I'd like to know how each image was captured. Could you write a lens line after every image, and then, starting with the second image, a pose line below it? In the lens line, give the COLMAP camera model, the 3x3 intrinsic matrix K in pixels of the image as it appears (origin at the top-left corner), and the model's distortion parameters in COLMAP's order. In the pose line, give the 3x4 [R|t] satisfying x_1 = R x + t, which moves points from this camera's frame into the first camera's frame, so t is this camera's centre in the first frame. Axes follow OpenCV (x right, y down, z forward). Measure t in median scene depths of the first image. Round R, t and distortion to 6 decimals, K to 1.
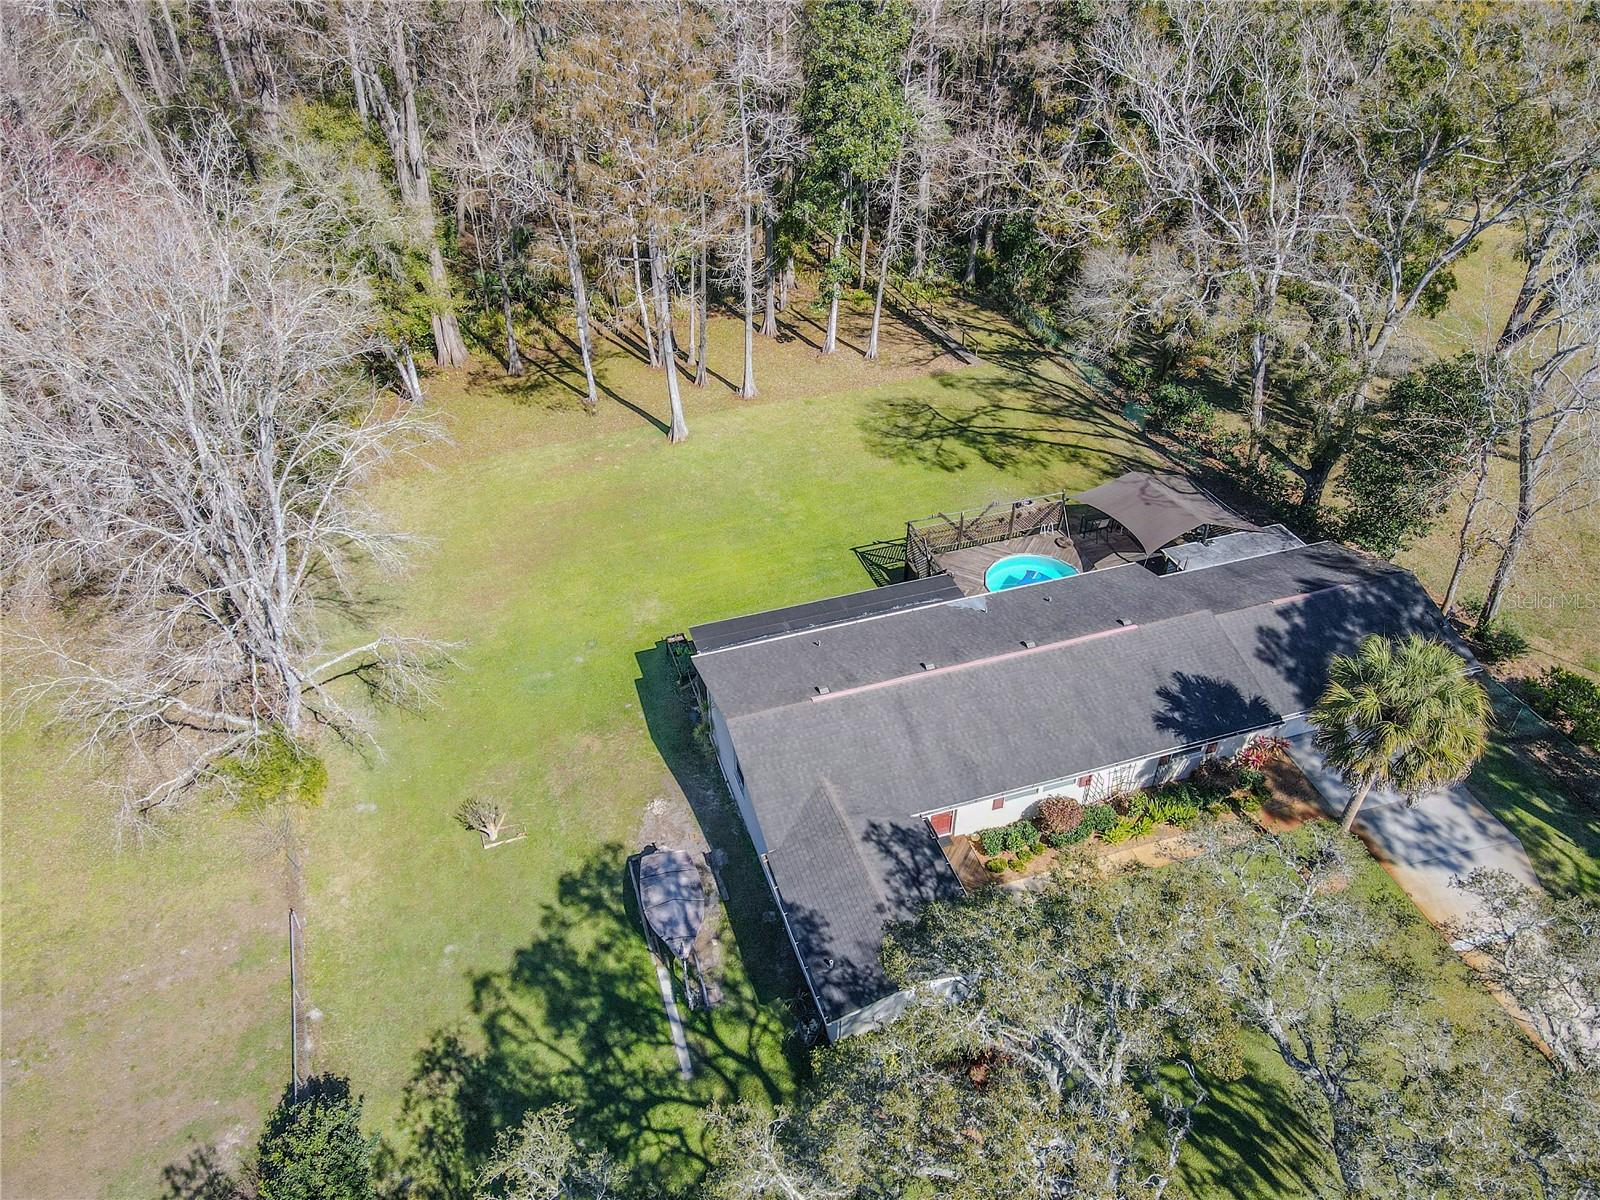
lens RADIAL K [[1189.3, 0, 801.1], [0, 1189.3, 615.3], [0, 0, 1]] dist [0.008446, 0.008964]
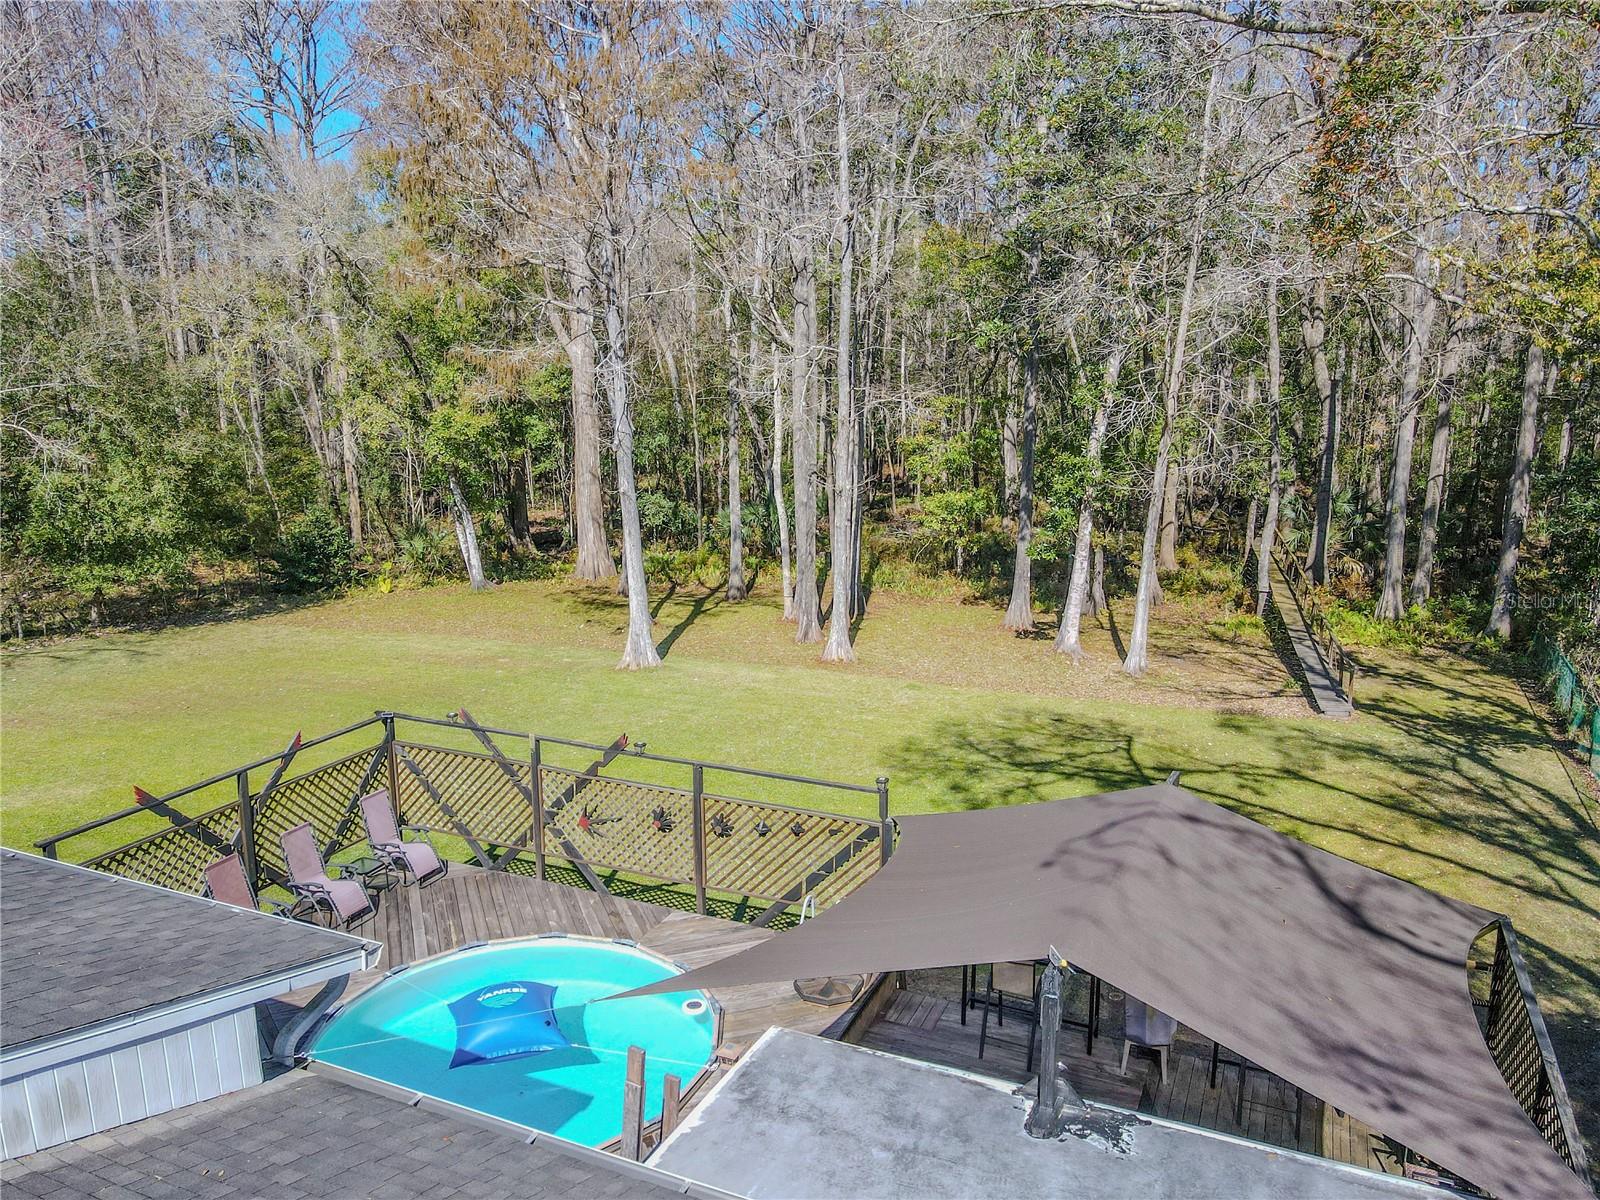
lens RADIAL K [[1189.3, 0, 792.4], [0, 1189.3, 604.5], [0, 0, 1]] dist [0.008446, 0.008964]
pose [[0.737889, 0.134740, -0.661336, 0.296695], [-0.420358, 0.858362, -0.294133, -0.042041], [0.528034, 0.495035, 0.690015, 0.630070]]
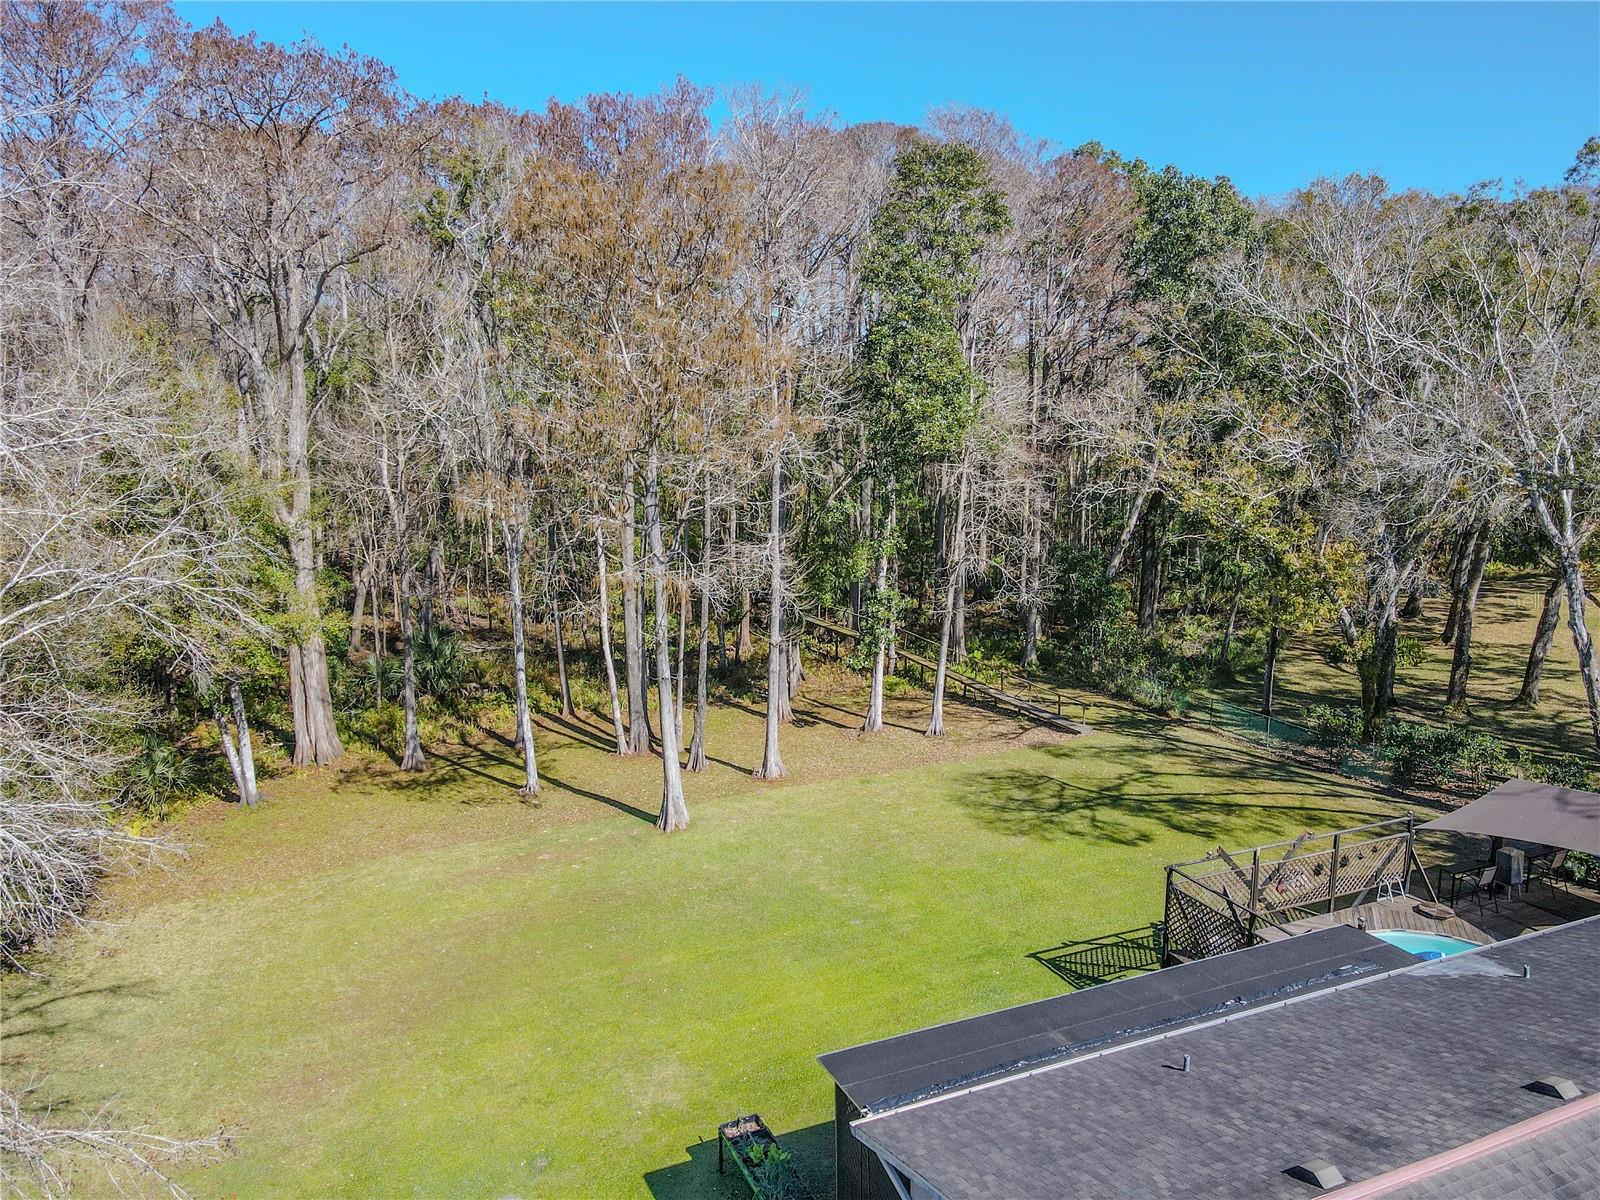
lens RADIAL K [[1189.3, 0, 798.5], [0, 1189.3, 602.8], [0, 0, 1]] dist [0.008446, 0.008964]
pose [[0.996074, -0.027439, 0.084161, -0.085119], [0.063796, 0.881630, -0.467610, 0.040380], [-0.061368, 0.471144, 0.879919, 0.385382]]
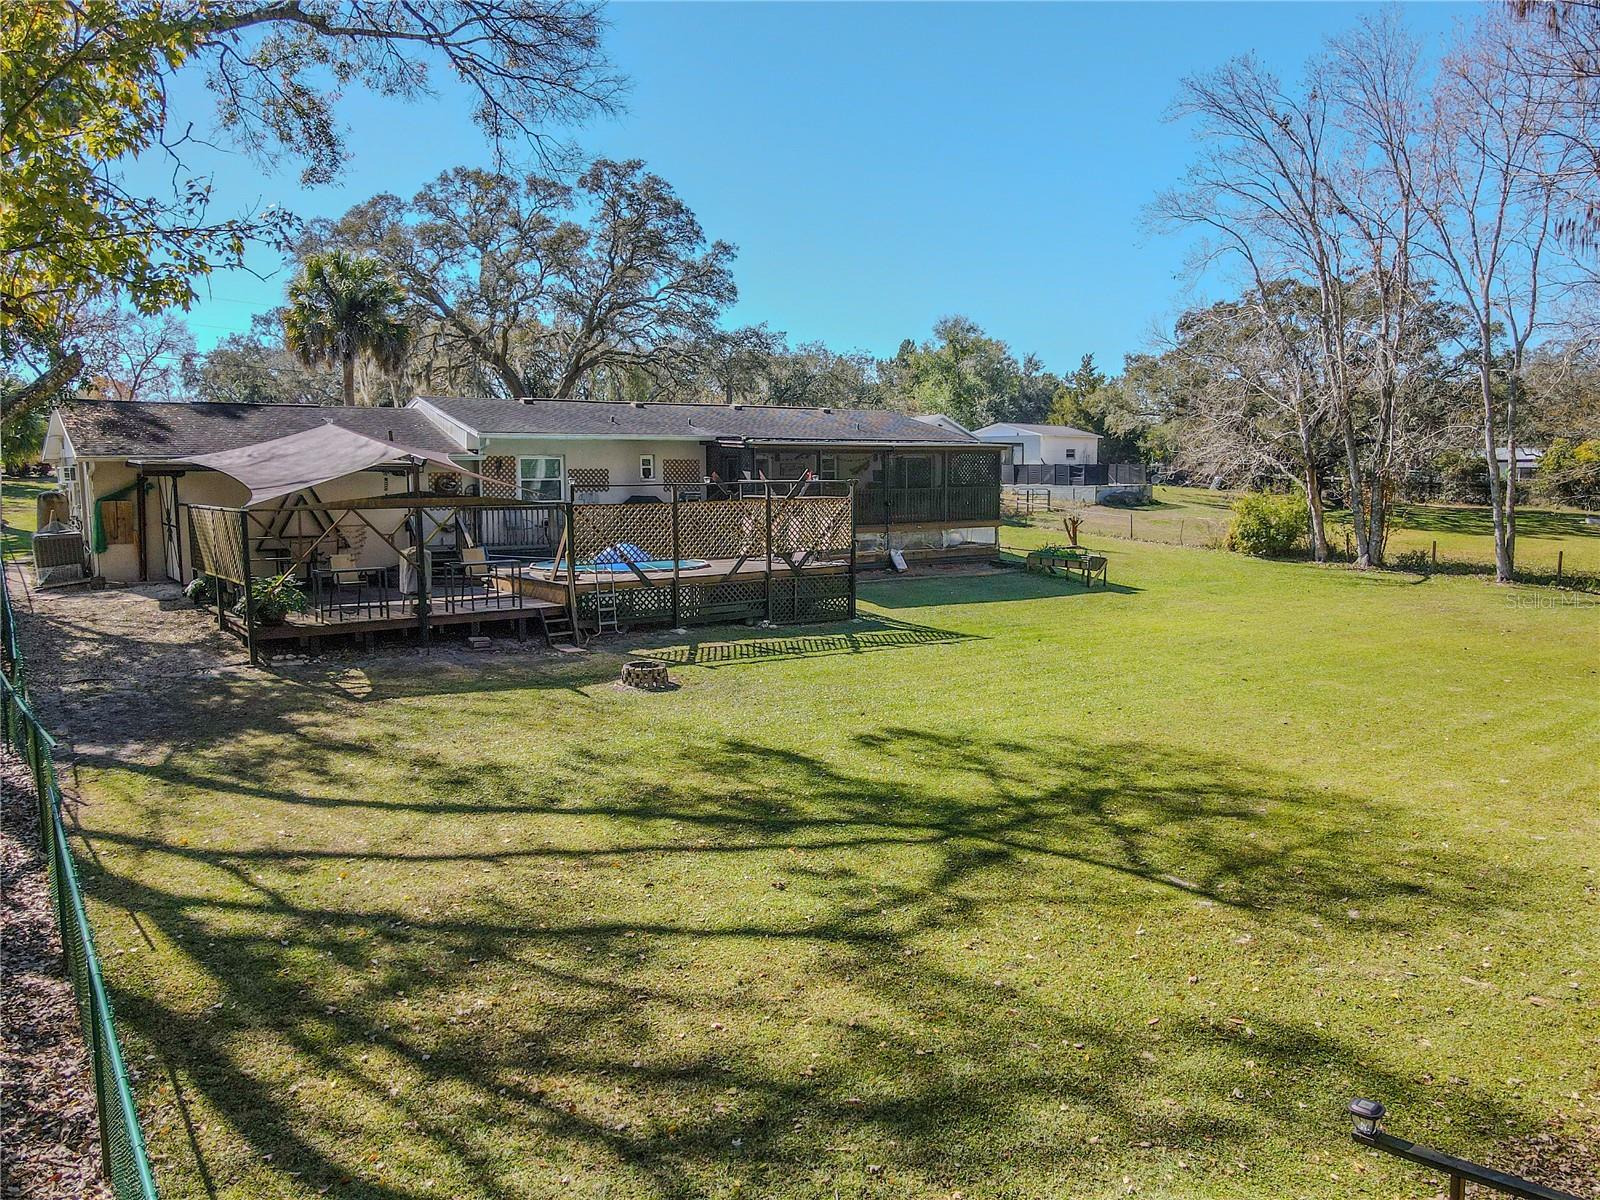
lens RADIAL K [[1189.3, 0, 804.9], [0, 1189.3, 597.8], [0, 0, 1]] dist [0.008446, 0.008964]
pose [[-0.950563, 0.034701, -0.308586, 0.222734], [-0.192807, 0.713031, 0.674101, -0.319989], [0.243423, 0.700273, -0.671090, 1.088307]]
